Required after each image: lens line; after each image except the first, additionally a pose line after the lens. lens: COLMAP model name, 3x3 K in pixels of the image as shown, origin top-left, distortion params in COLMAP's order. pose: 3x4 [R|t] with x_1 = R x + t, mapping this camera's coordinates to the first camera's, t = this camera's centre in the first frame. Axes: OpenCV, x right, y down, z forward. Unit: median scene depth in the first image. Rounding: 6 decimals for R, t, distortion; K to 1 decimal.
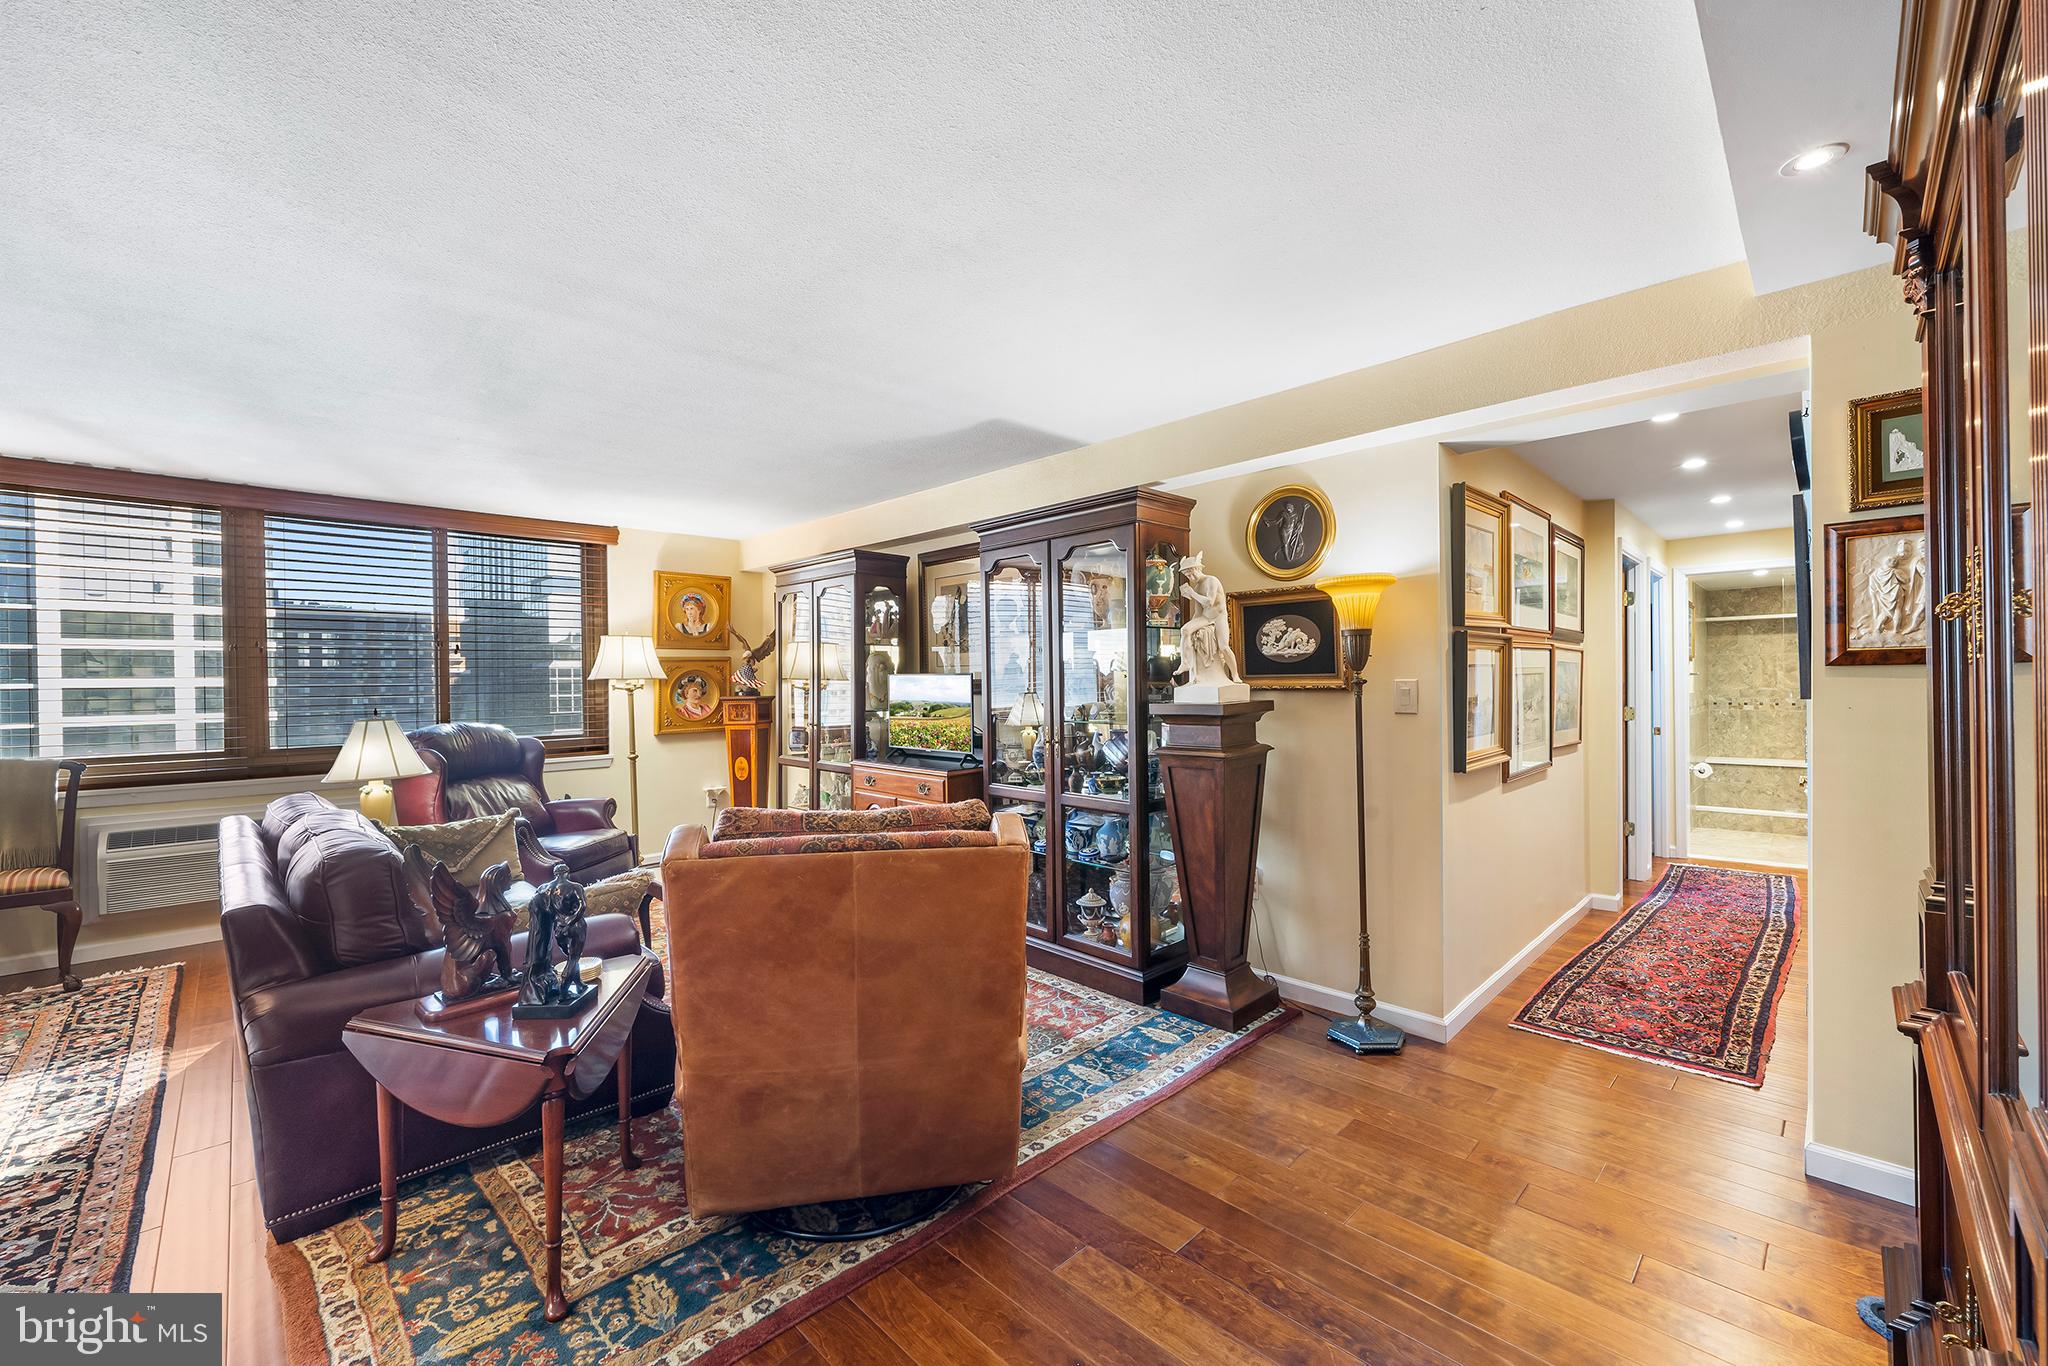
lens RADIAL K [[817.0, 0, 1027.0], [0, 817.0, 685.7], [0, 0, 1]] dist [0.000777, 0.000754]
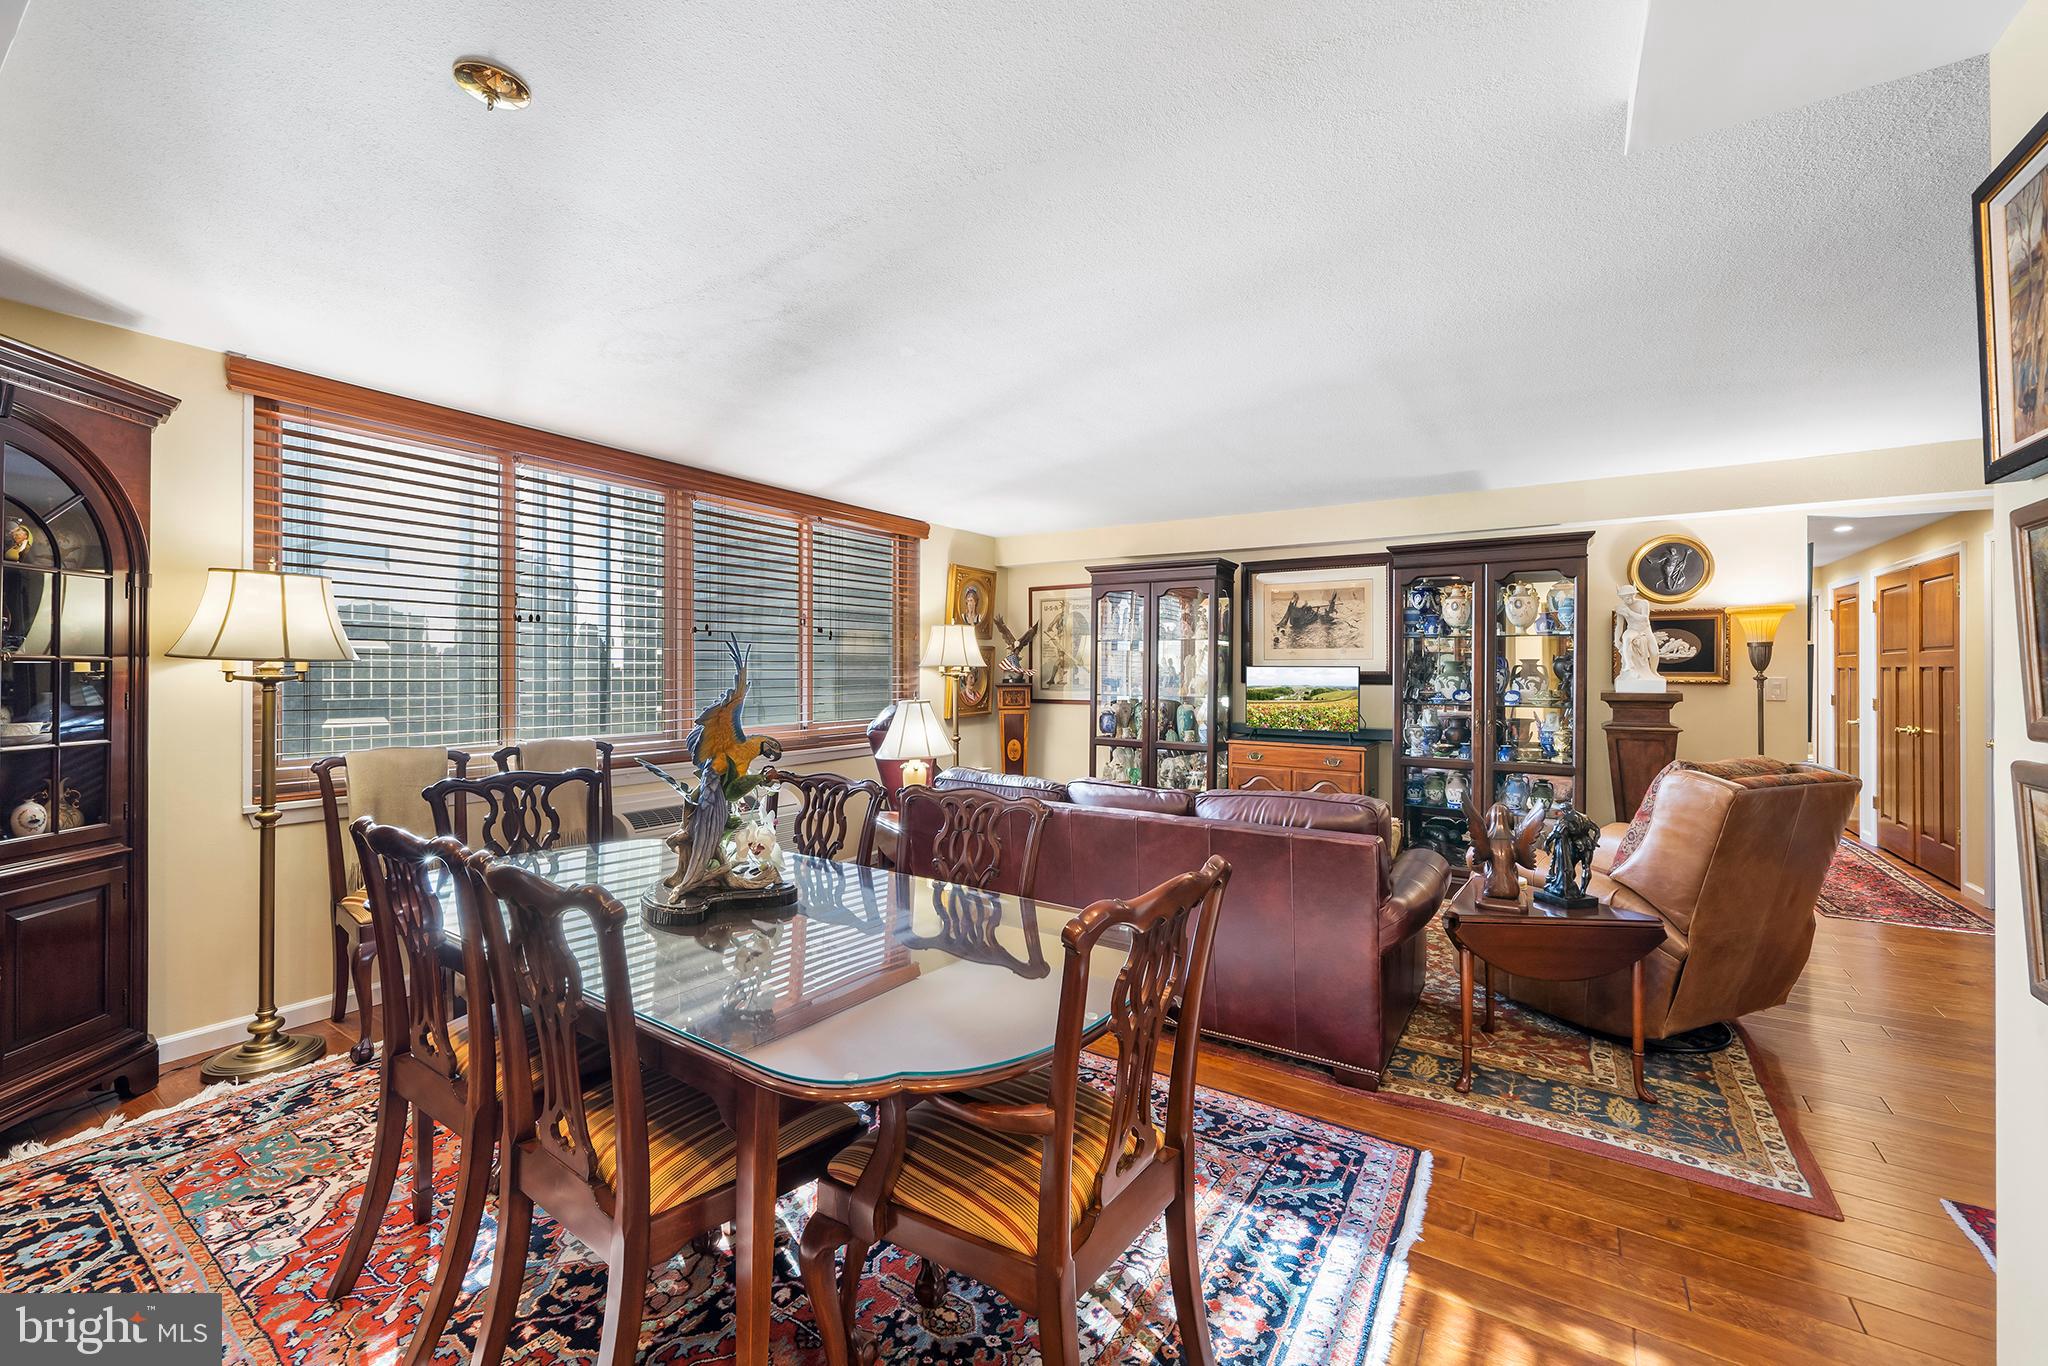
lens RADIAL K [[817.0, 0, 1043.4], [0, 817.0, 666.2], [0, 0, 1]] dist [0.000777, 0.000754]
pose [[0.972536, 0.018187, 0.232039, -0.930692], [-0.014533, 0.999742, -0.017448, 0.014283], [-0.232297, 0.013597, 0.972550, -0.087936]]
